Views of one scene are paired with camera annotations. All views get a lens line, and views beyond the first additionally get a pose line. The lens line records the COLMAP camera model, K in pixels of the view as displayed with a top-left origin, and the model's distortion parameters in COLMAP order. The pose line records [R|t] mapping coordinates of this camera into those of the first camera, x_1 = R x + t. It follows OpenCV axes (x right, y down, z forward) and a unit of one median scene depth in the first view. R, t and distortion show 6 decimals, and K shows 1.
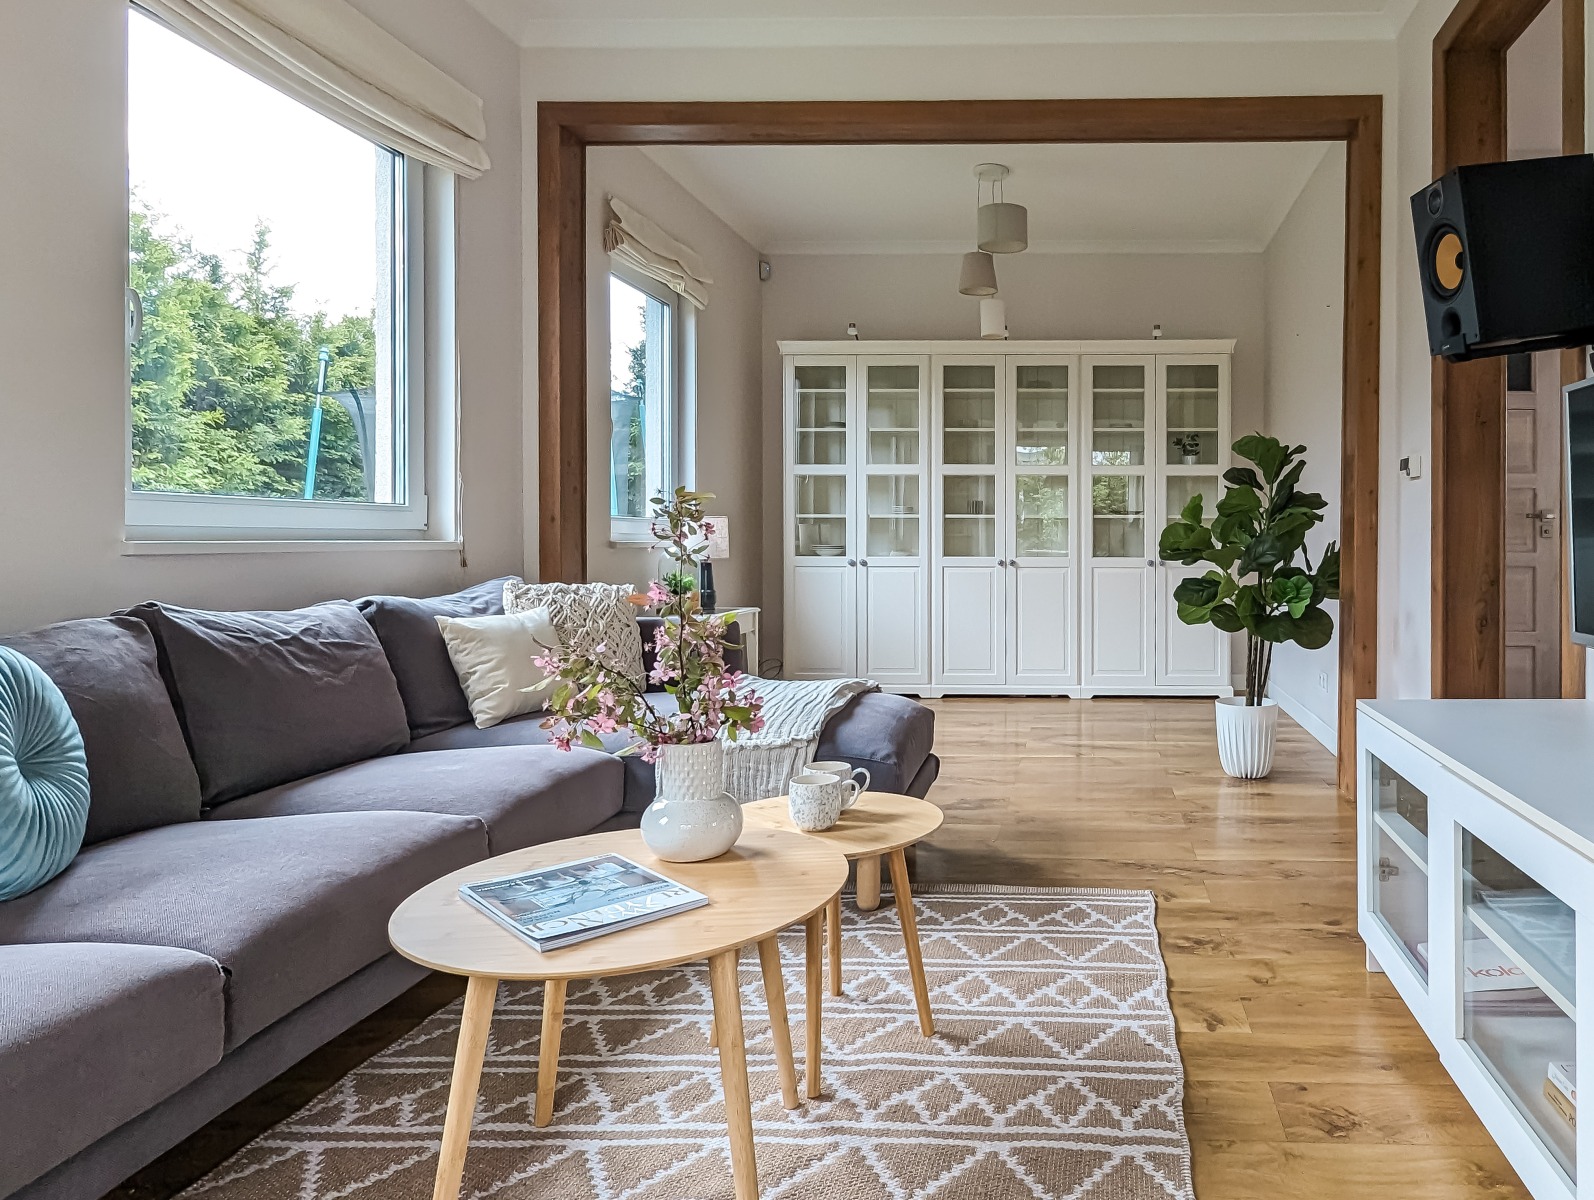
lens RADIAL K [[957.7, 0, 799.1], [0, 957.7, 565.3], [0, 0, 1]] dist [-0.000330, -0.000377]
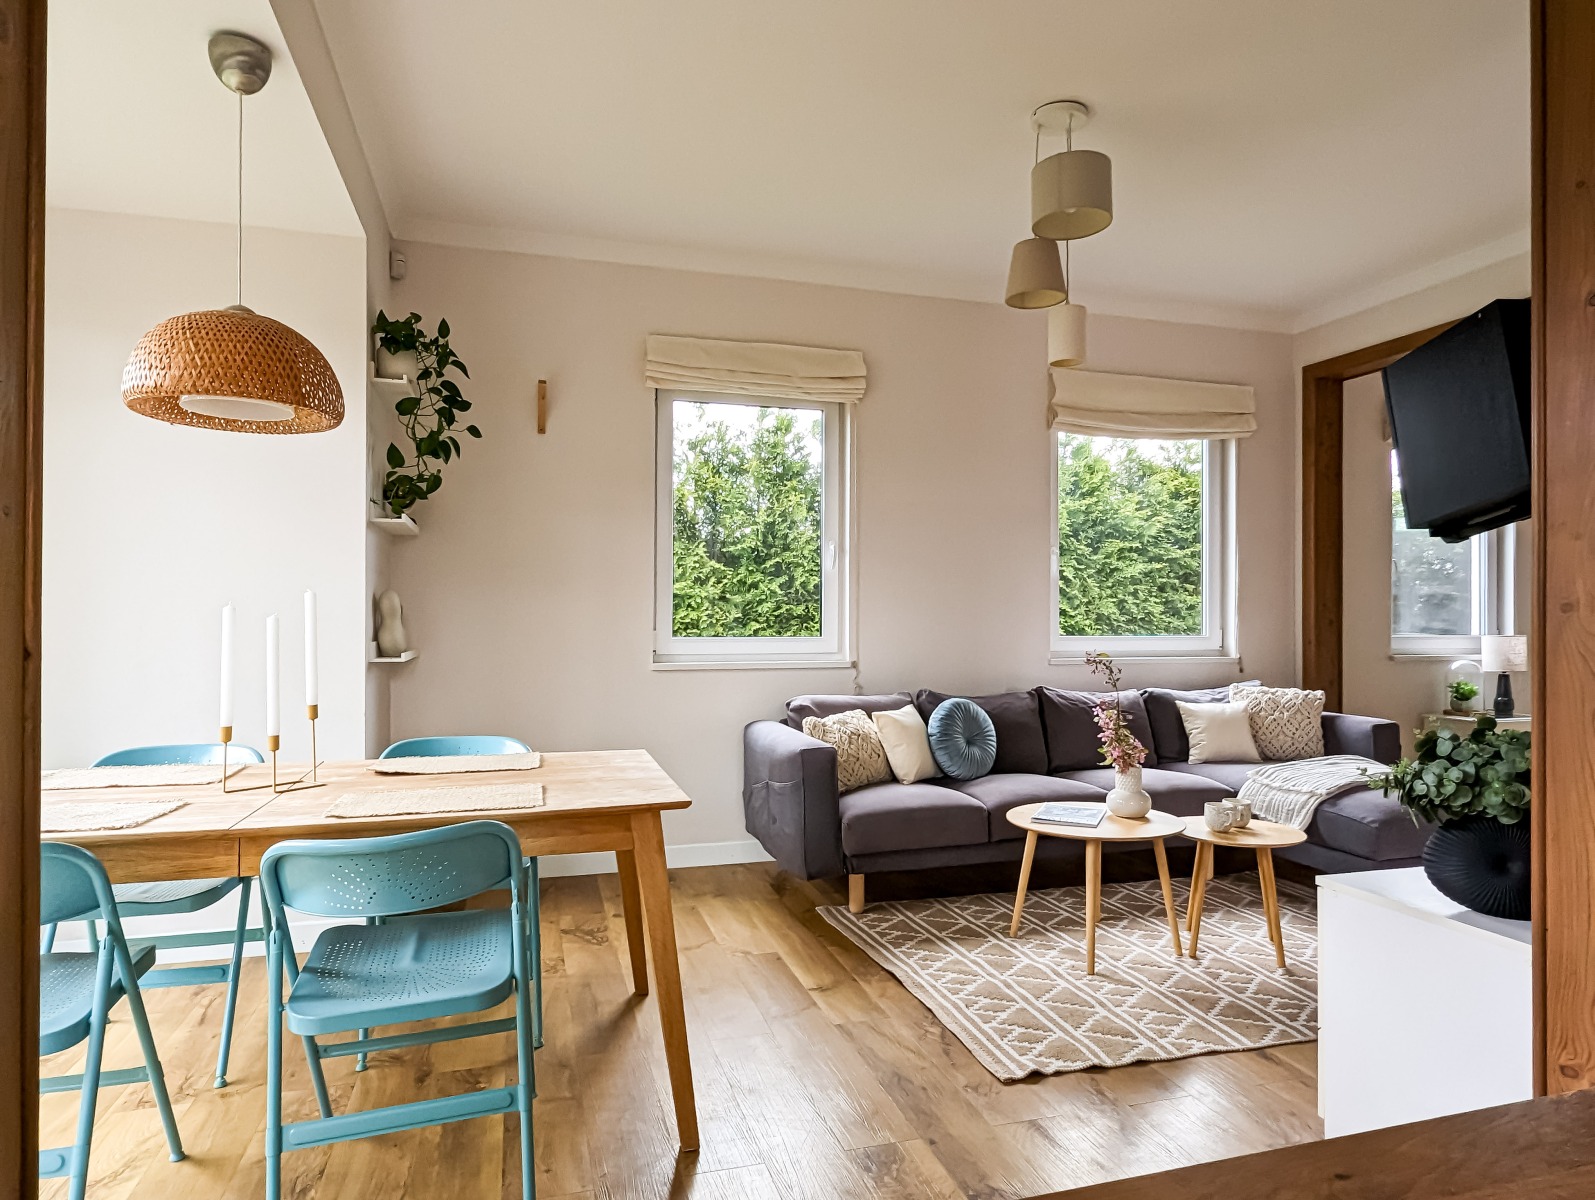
lens RADIAL K [[958.3, 0, 799.6], [0, 958.3, 565.3], [0, 0, 1]] dist [-0.000330, -0.000377]
pose [[0.310947, -0.049764, -0.949123, 1.194724], [-0.005249, 0.998523, -0.054073, -0.107827], [0.950413, 0.021795, 0.310227, -0.299448]]
